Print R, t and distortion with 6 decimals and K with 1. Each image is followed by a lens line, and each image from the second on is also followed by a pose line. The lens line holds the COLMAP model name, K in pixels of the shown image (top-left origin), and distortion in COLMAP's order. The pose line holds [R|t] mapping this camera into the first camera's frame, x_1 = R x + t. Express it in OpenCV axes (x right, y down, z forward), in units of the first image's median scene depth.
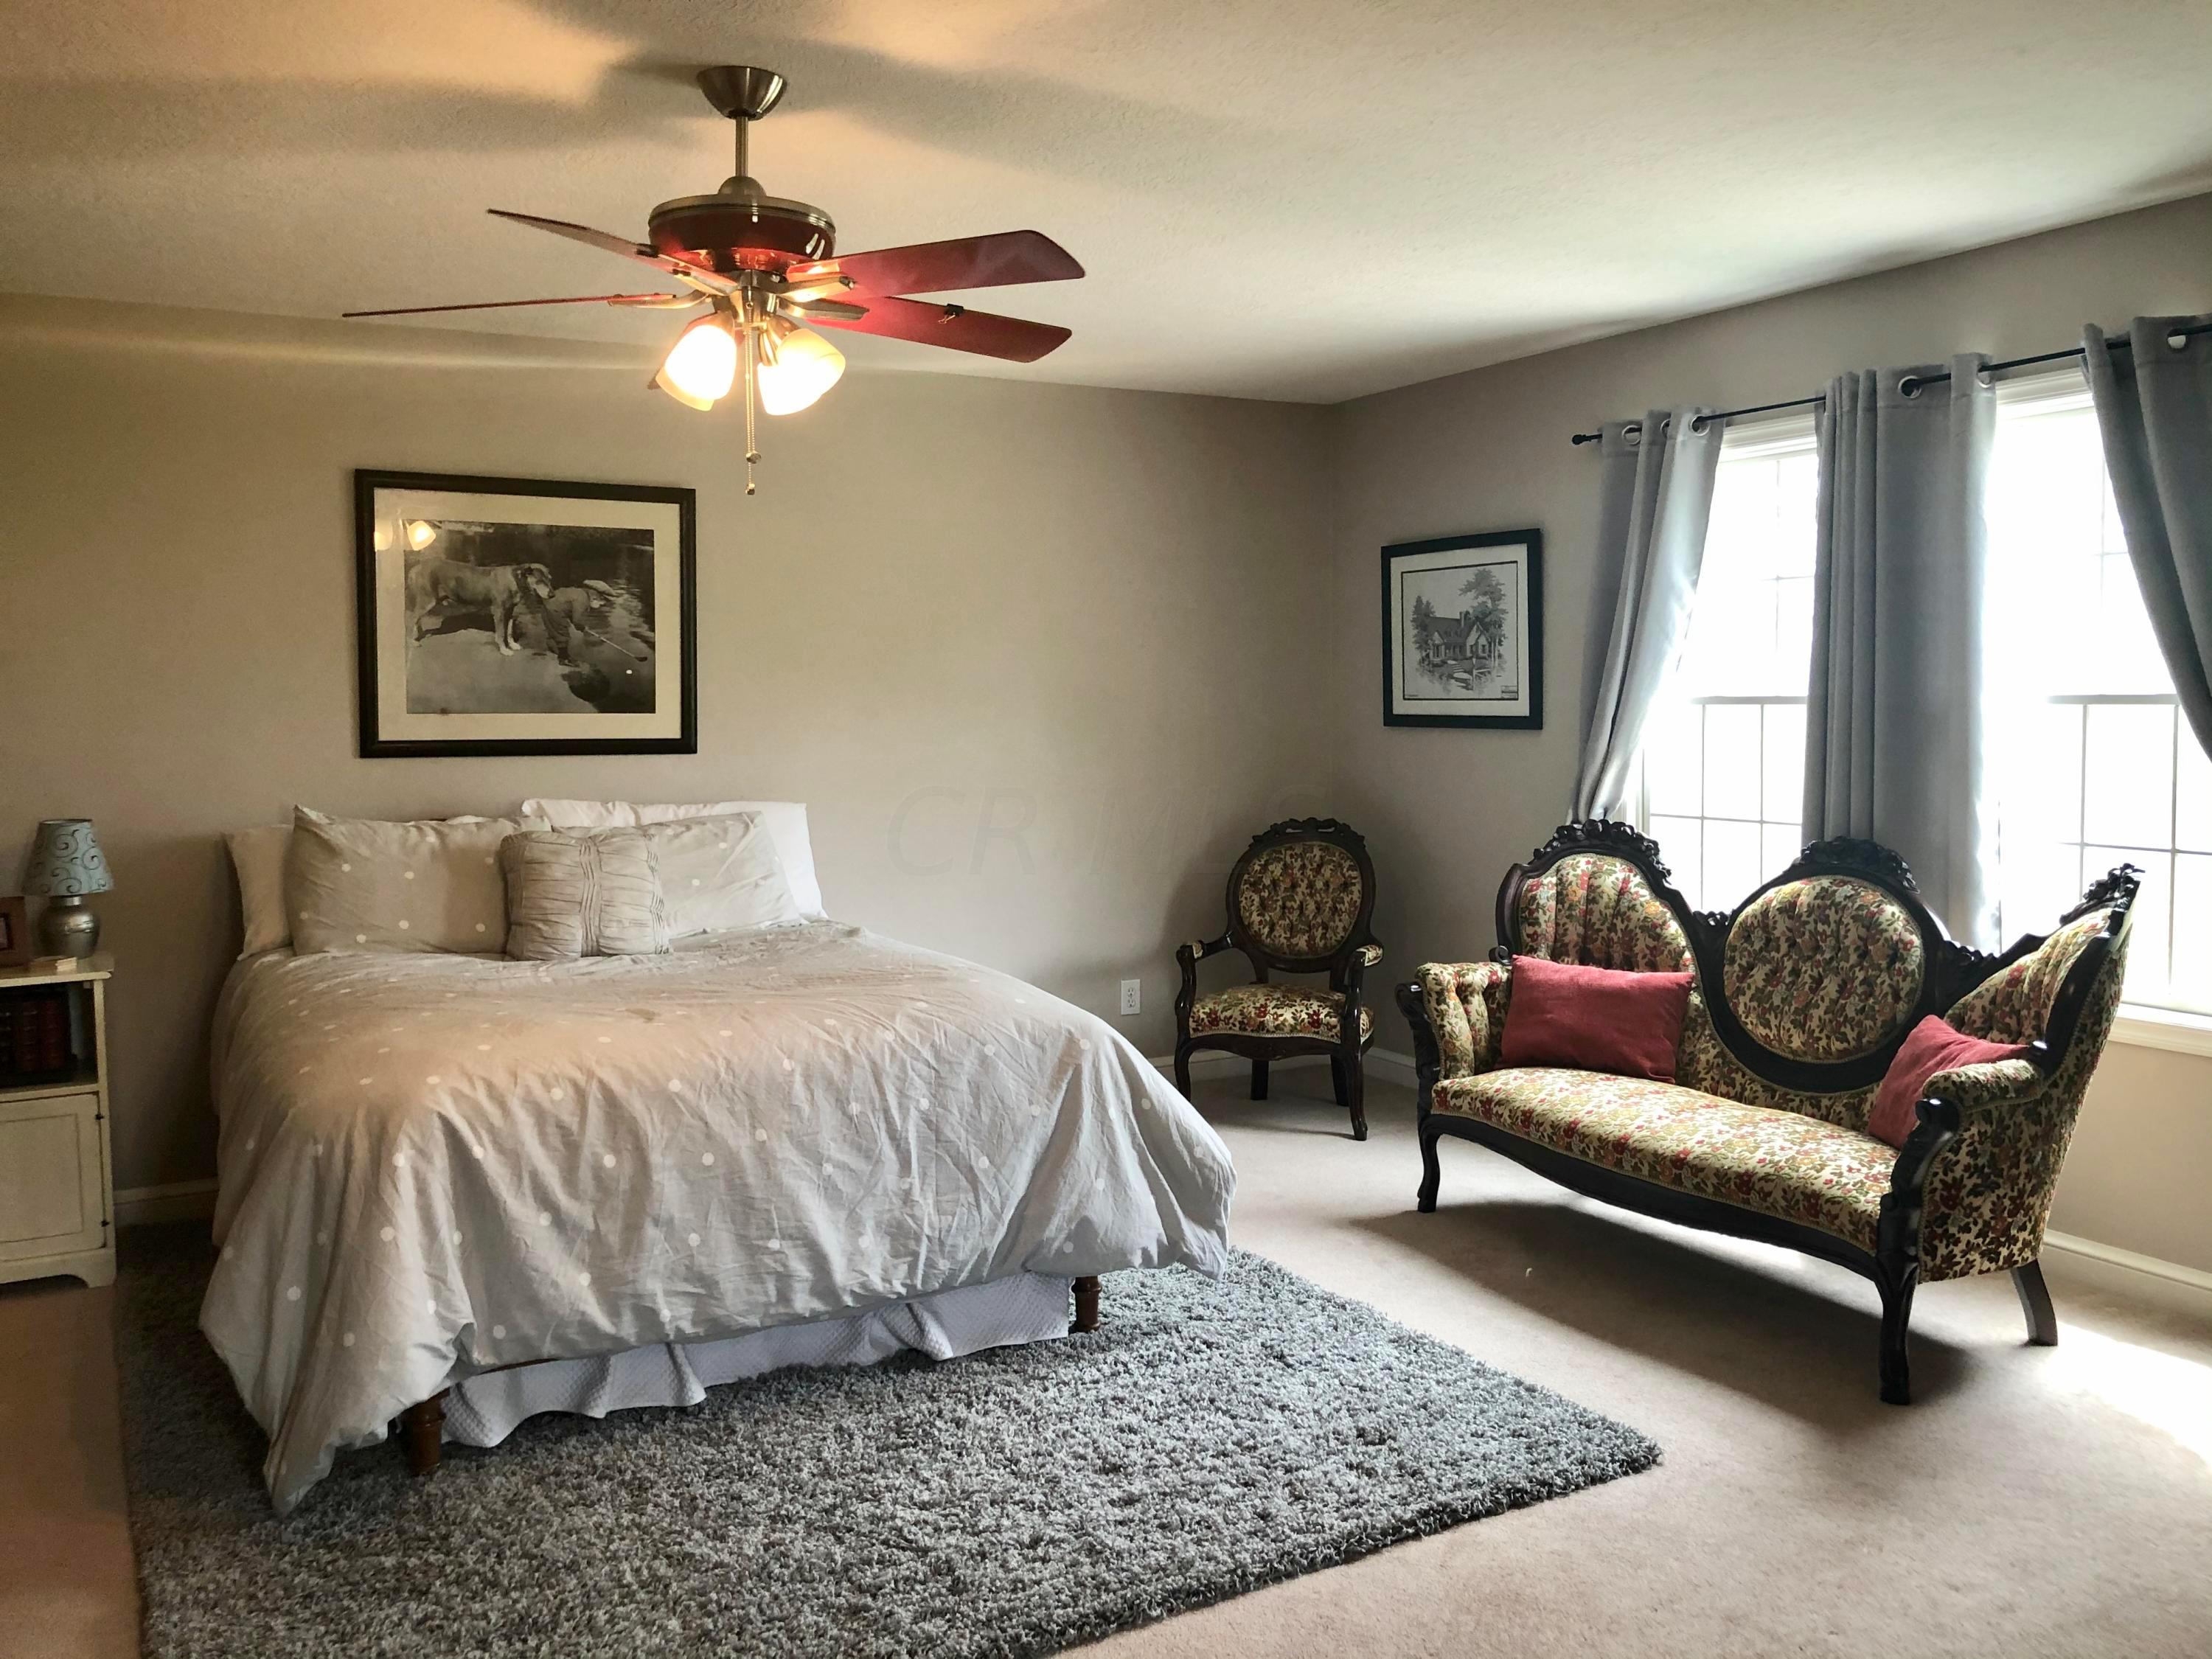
lens RADIAL K [[1796.2, 0, 1091.5], [0, 1796.2, 797.5], [0, 0, 1]] dist [0.004235, -0.000137]
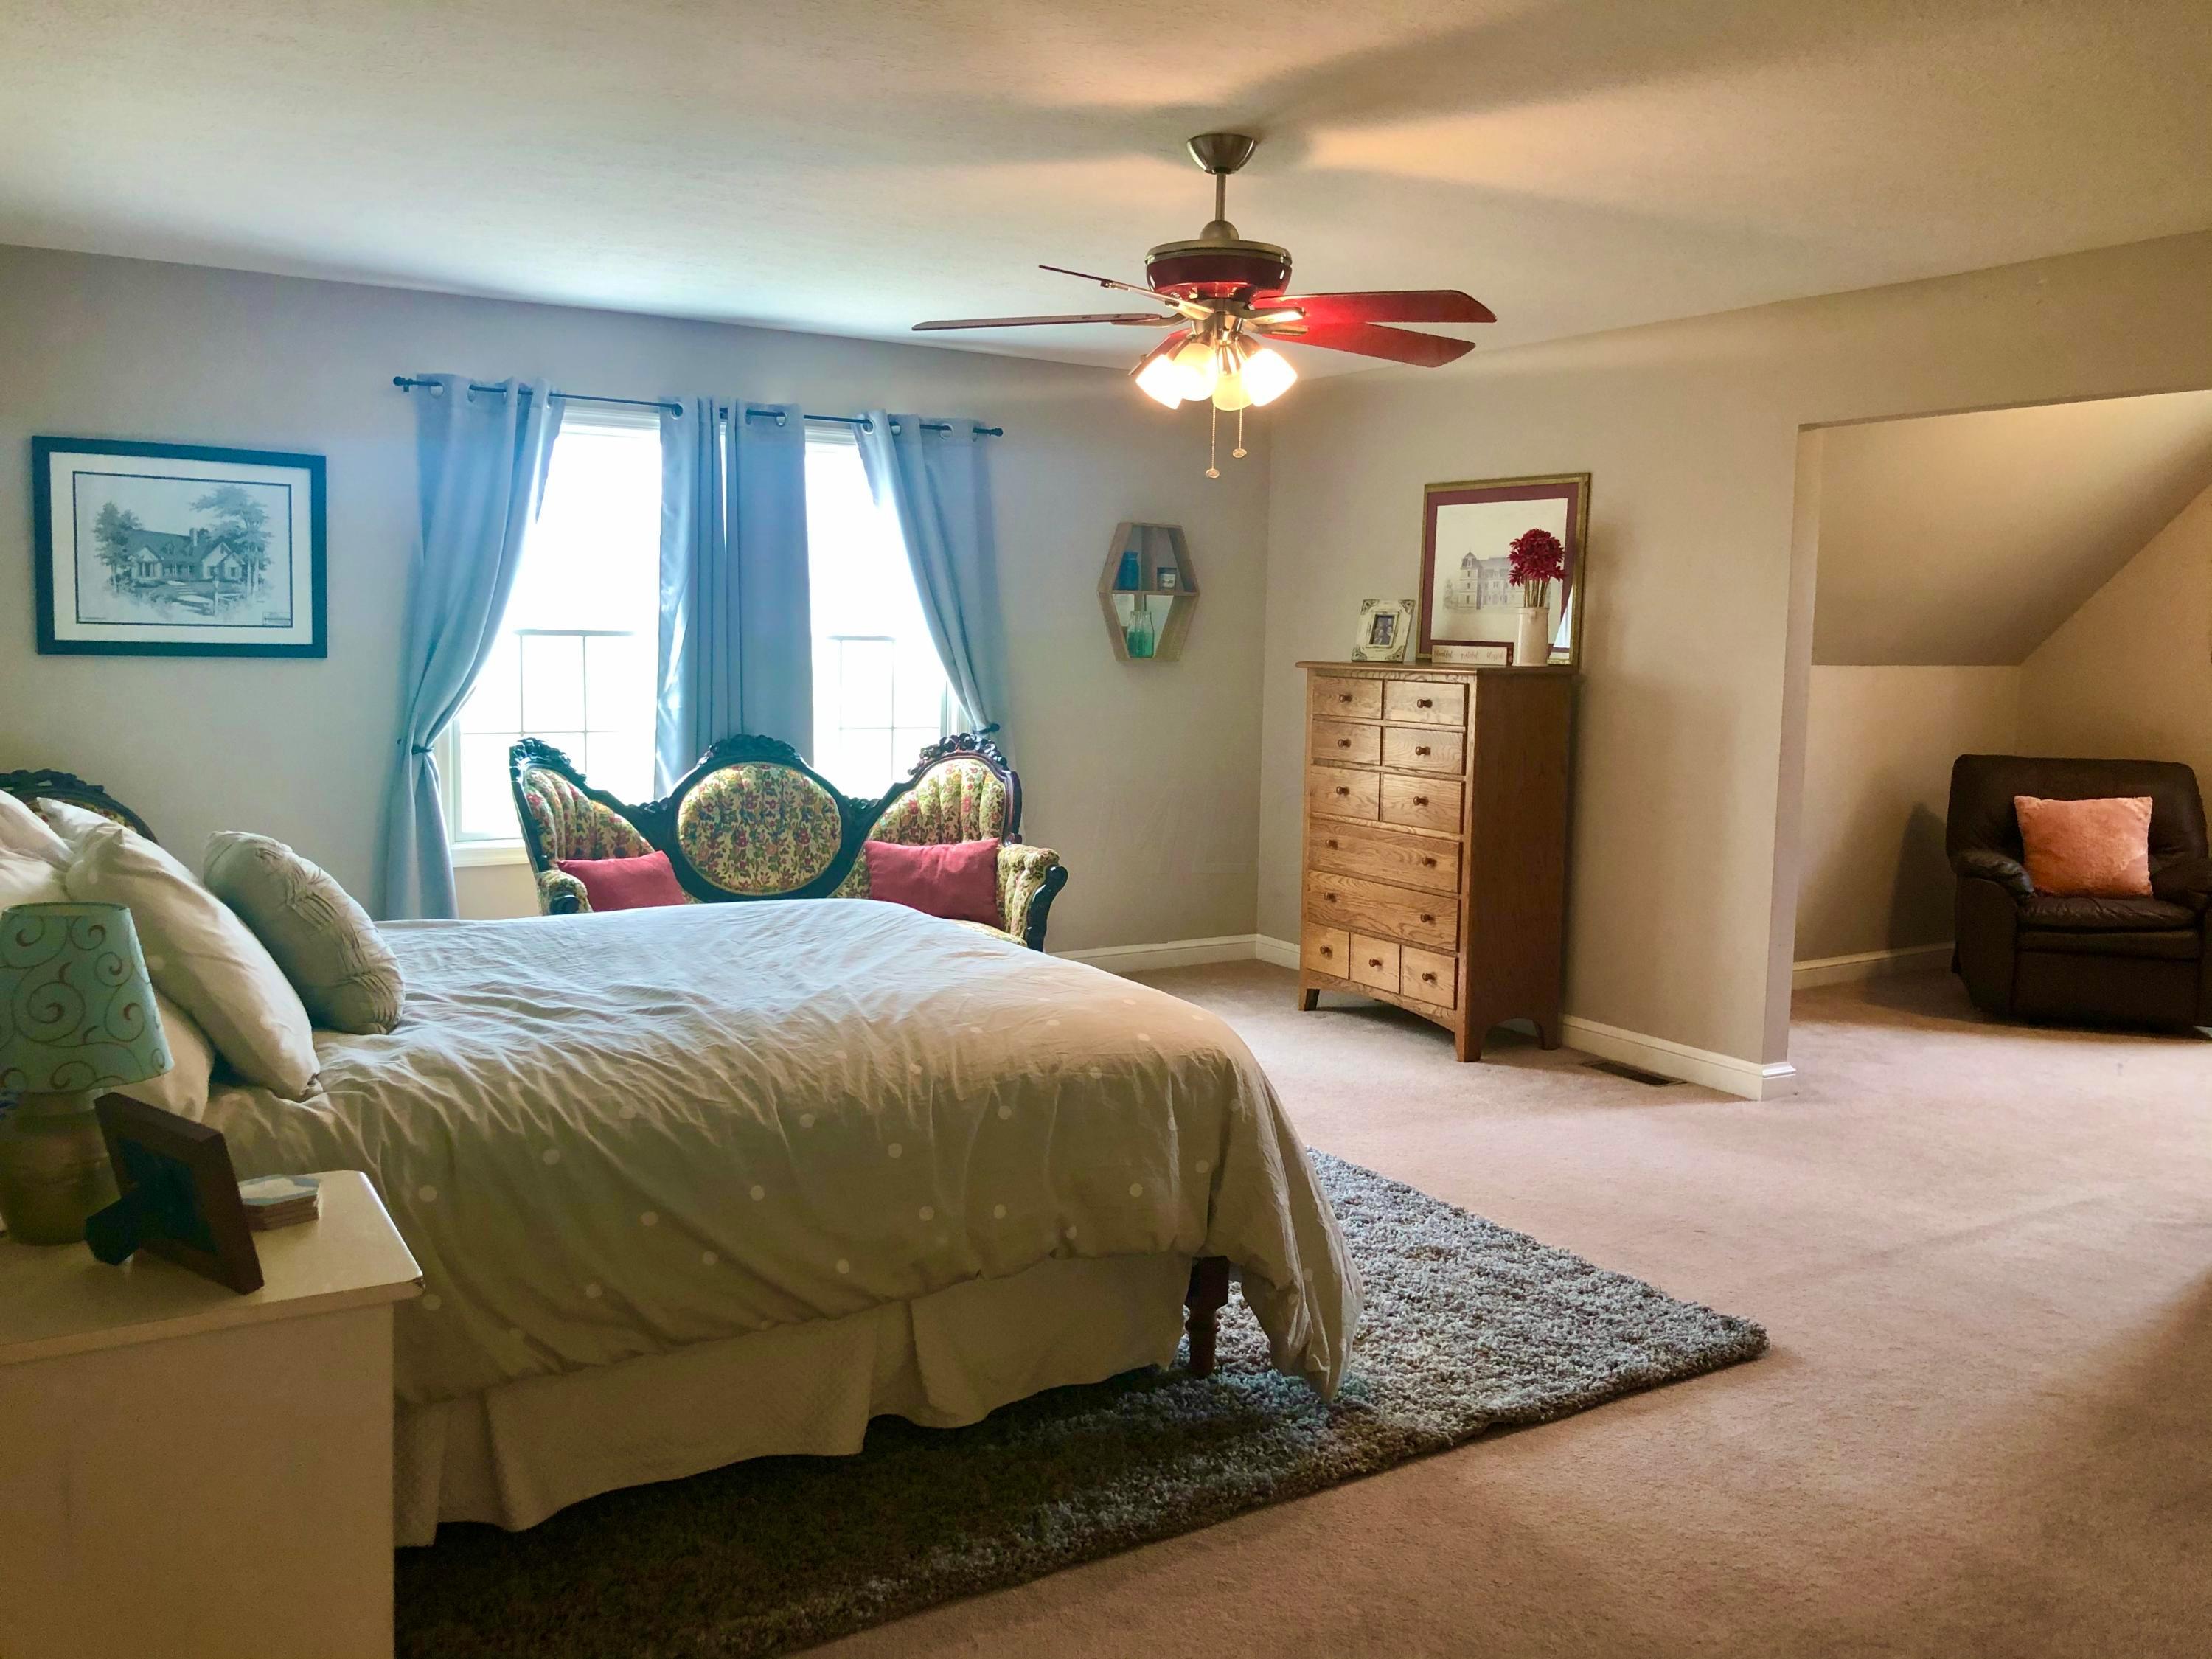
lens RADIAL K [[1796.2, 0, 1091.5], [0, 1796.2, 797.5], [0, 0, 1]] dist [0.004235, -0.000137]
pose [[-0.024964, -0.074871, 0.996881, -0.758107], [0.042184, 0.996224, 0.075878, -0.018133], [-0.998798, 0.043946, -0.021712, 0.593576]]
